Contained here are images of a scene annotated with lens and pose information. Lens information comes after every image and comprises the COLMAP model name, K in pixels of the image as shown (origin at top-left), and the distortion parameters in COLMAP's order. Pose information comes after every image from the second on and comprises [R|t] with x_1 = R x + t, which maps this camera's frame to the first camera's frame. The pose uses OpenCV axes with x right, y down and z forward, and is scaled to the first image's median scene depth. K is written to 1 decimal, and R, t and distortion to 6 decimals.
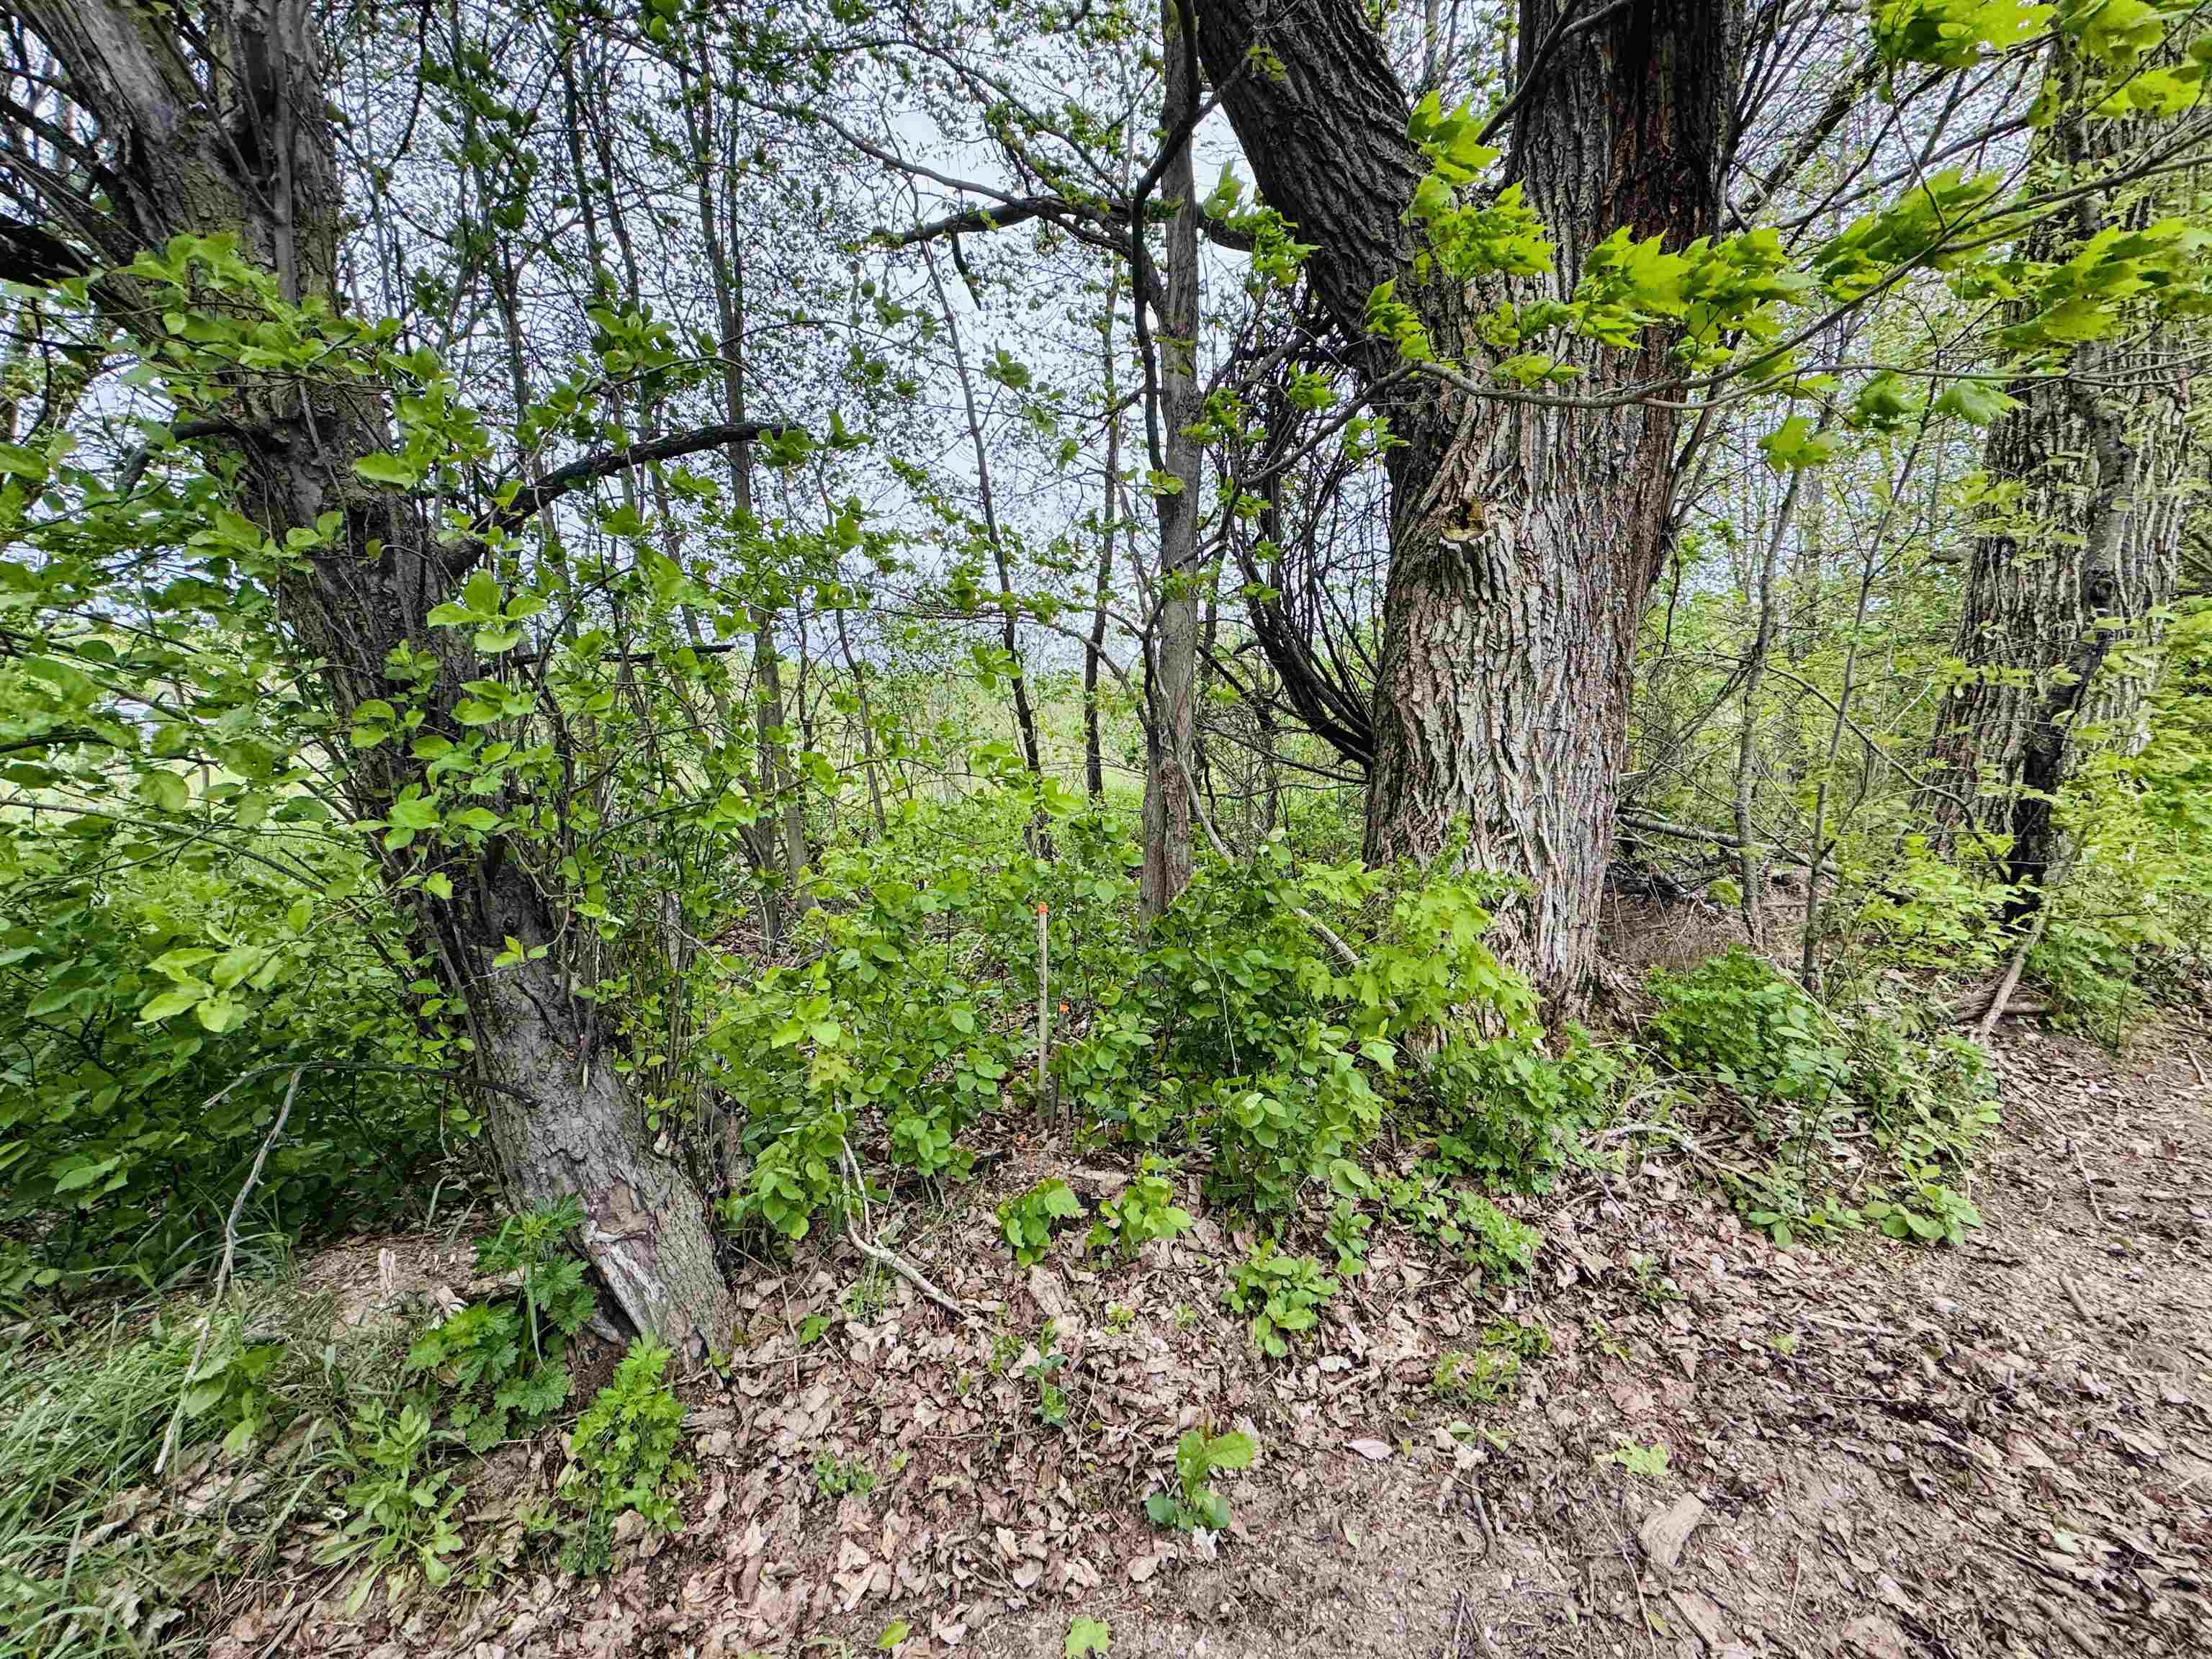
lens RADIAL K [[883.9, 0, 1105.9], [0, 883.9, 820.2], [0, 0, 1]] dist [-0.005876, 0.001494]
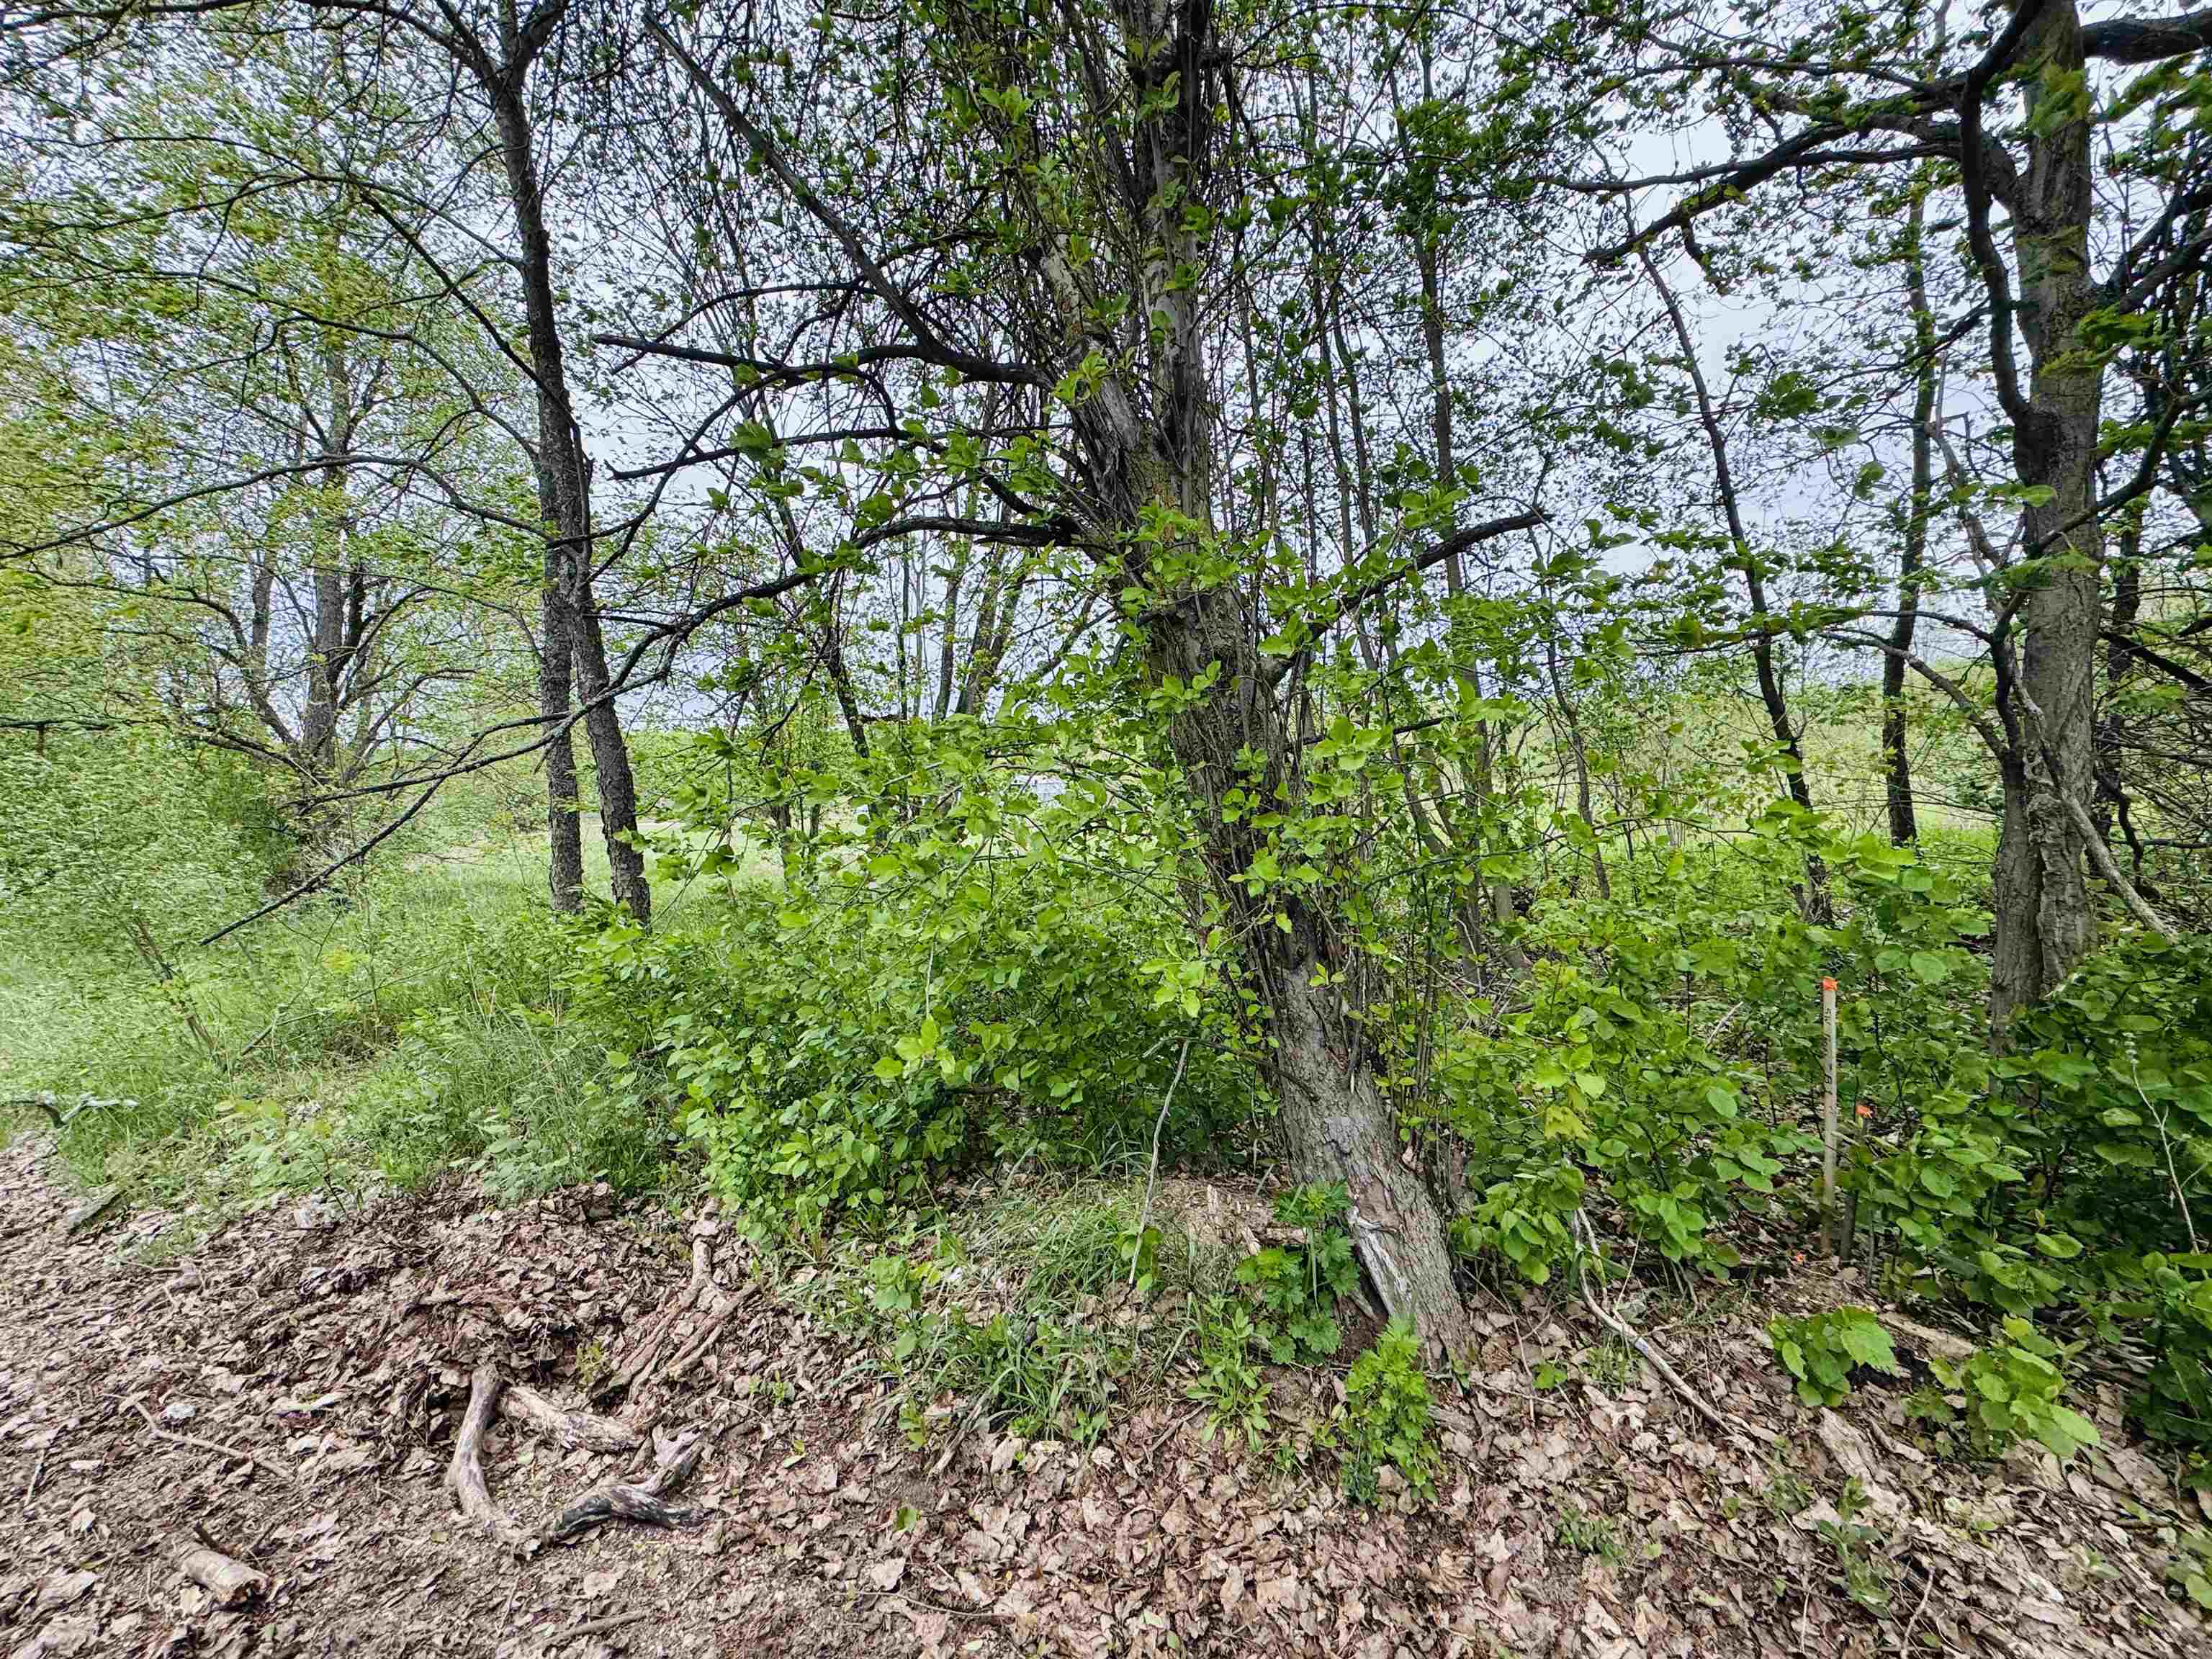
lens RADIAL K [[883.9, 0, 1102.7], [0, 883.9, 827.8], [0, 0, 1]] dist [-0.005876, 0.001494]
pose [[0.733909, -0.011511, -0.679150, -0.012055], [-0.015841, 0.999294, -0.034055, -0.011935], [0.679063, 0.035752, 0.733209, -0.110829]]
